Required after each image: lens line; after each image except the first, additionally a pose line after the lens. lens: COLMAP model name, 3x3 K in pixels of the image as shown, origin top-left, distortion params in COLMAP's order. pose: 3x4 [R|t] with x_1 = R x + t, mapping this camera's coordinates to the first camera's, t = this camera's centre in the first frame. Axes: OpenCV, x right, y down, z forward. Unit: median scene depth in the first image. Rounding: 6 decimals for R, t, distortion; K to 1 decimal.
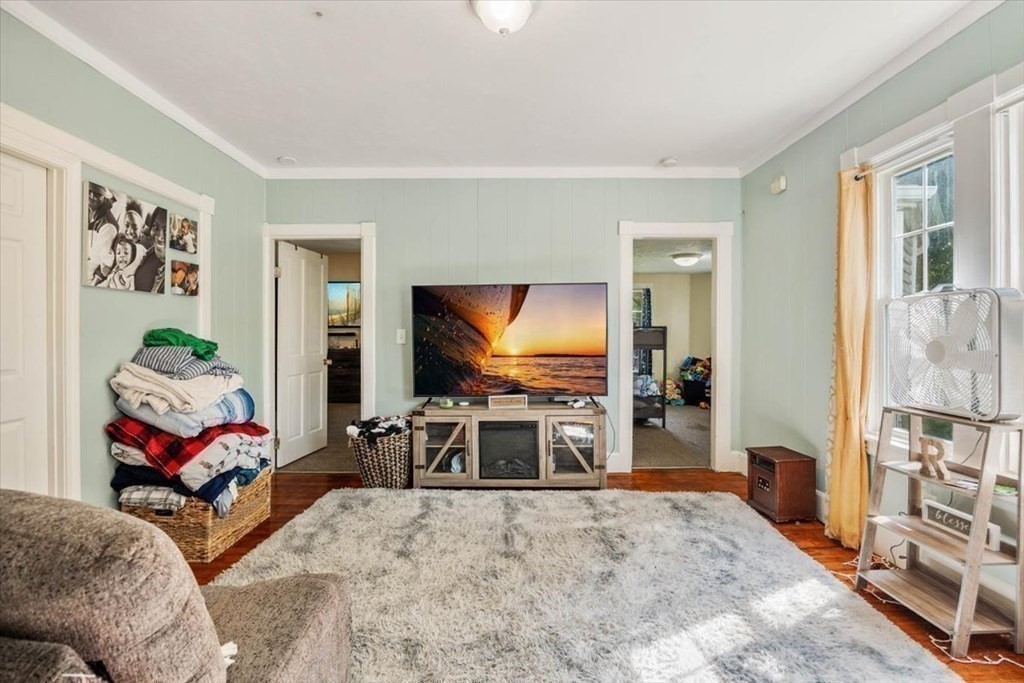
lens RADIAL K [[432.5, 0, 514.1], [0, 432.5, 334.1], [0, 0, 1]] dist [-0.036206, 0.006090]
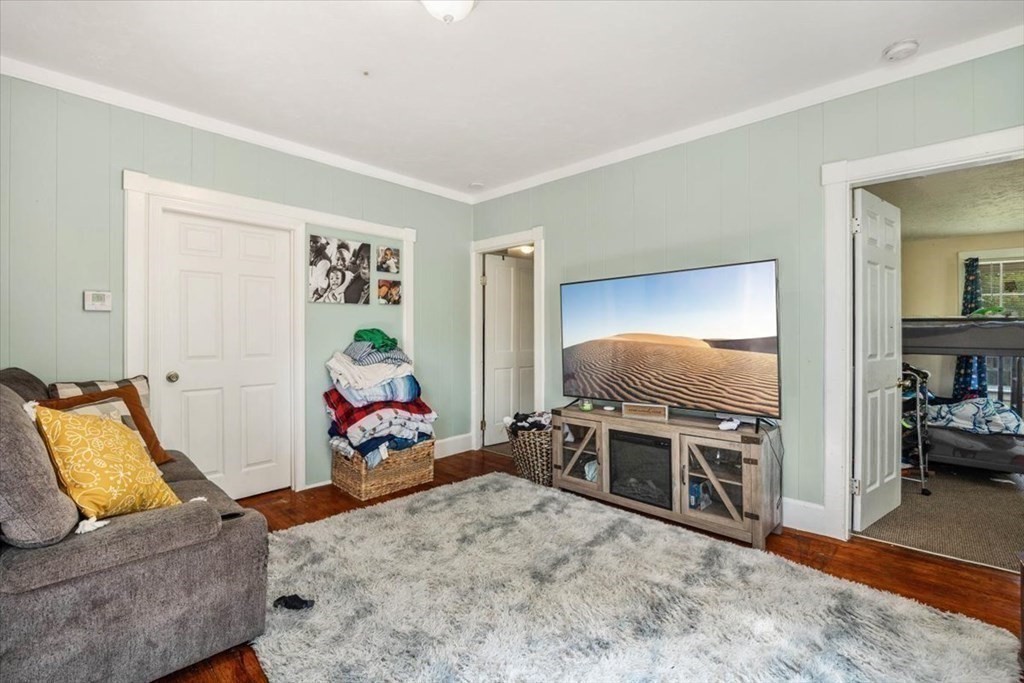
lens RADIAL K [[432.5, 0, 514.1], [0, 432.5, 334.1], [0, 0, 1]] dist [-0.036206, 0.006090]
pose [[0.741509, -0.000690, -0.670942, 0.466554], [0.001792, 0.999998, 0.000953, 0.003124], [0.670940, -0.001909, 0.741509, 0.250162]]
